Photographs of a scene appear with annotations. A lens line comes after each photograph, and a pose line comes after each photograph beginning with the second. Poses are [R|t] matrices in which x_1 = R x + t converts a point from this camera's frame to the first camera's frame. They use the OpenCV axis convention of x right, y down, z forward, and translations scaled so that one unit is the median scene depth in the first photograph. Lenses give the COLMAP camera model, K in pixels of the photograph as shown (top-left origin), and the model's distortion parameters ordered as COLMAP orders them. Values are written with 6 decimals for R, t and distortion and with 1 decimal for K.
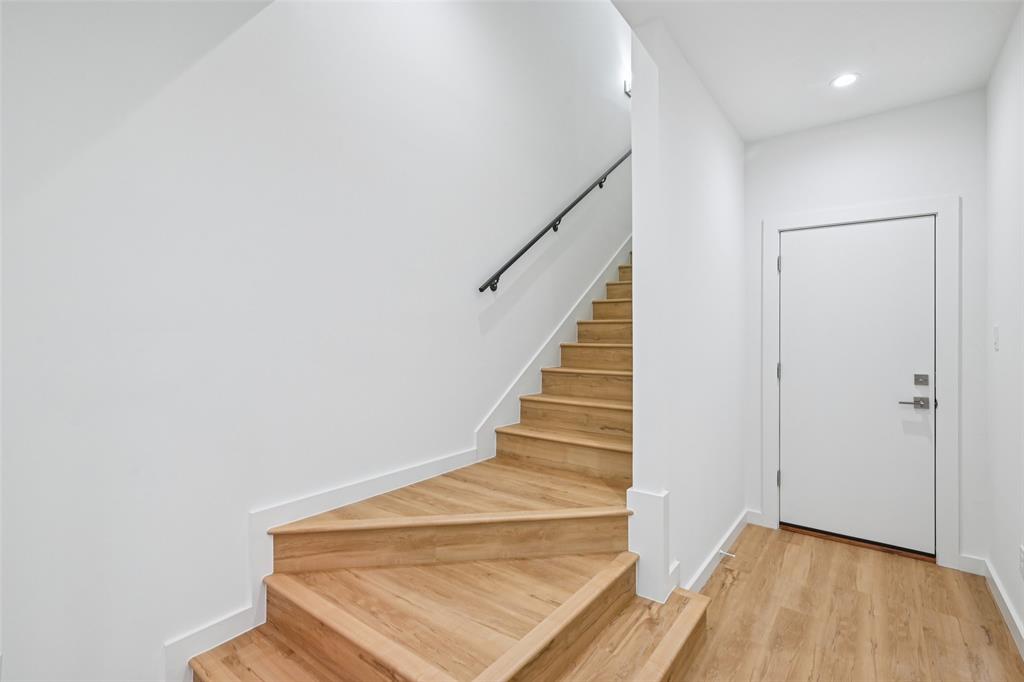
lens RADIAL K [[479.2, 0, 510.0], [0, 479.2, 326.8], [0, 0, 1]] dist [0.000156, -0.000402]
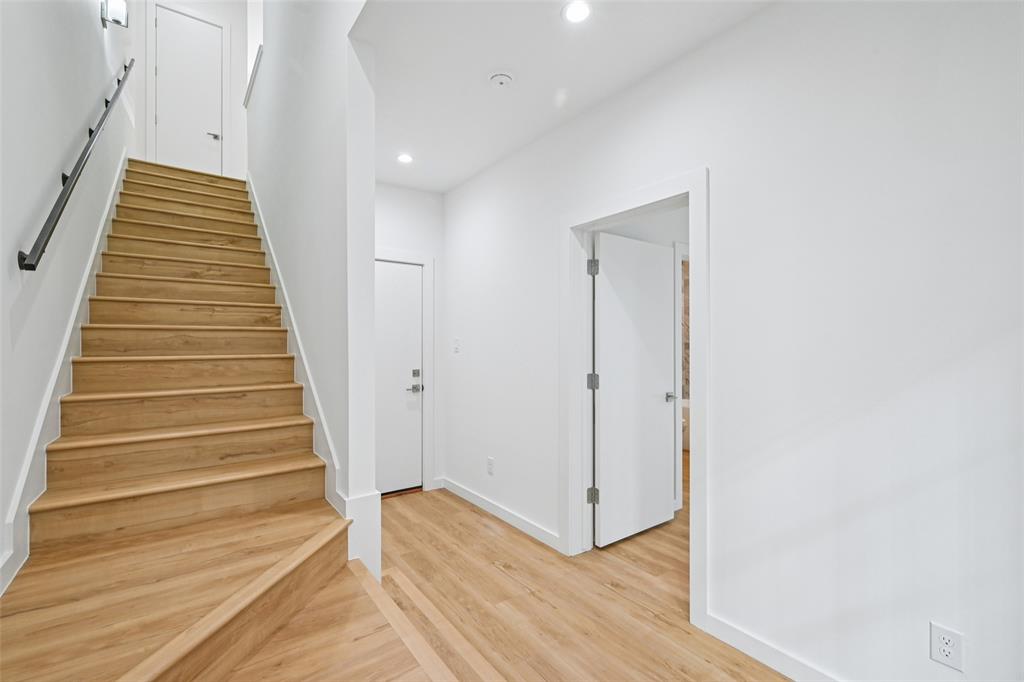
lens RADIAL K [[454.6, 0, 512.0], [0, 454.6, 341.0], [0, 0, 1]] dist [-0.001325, 0.000020]
pose [[0.273567, 0.001233, 0.961852, -0.464828], [-0.011960, 0.999926, 0.002120, 0.003207], [-0.961778, -0.012084, 0.273562, 0.340265]]
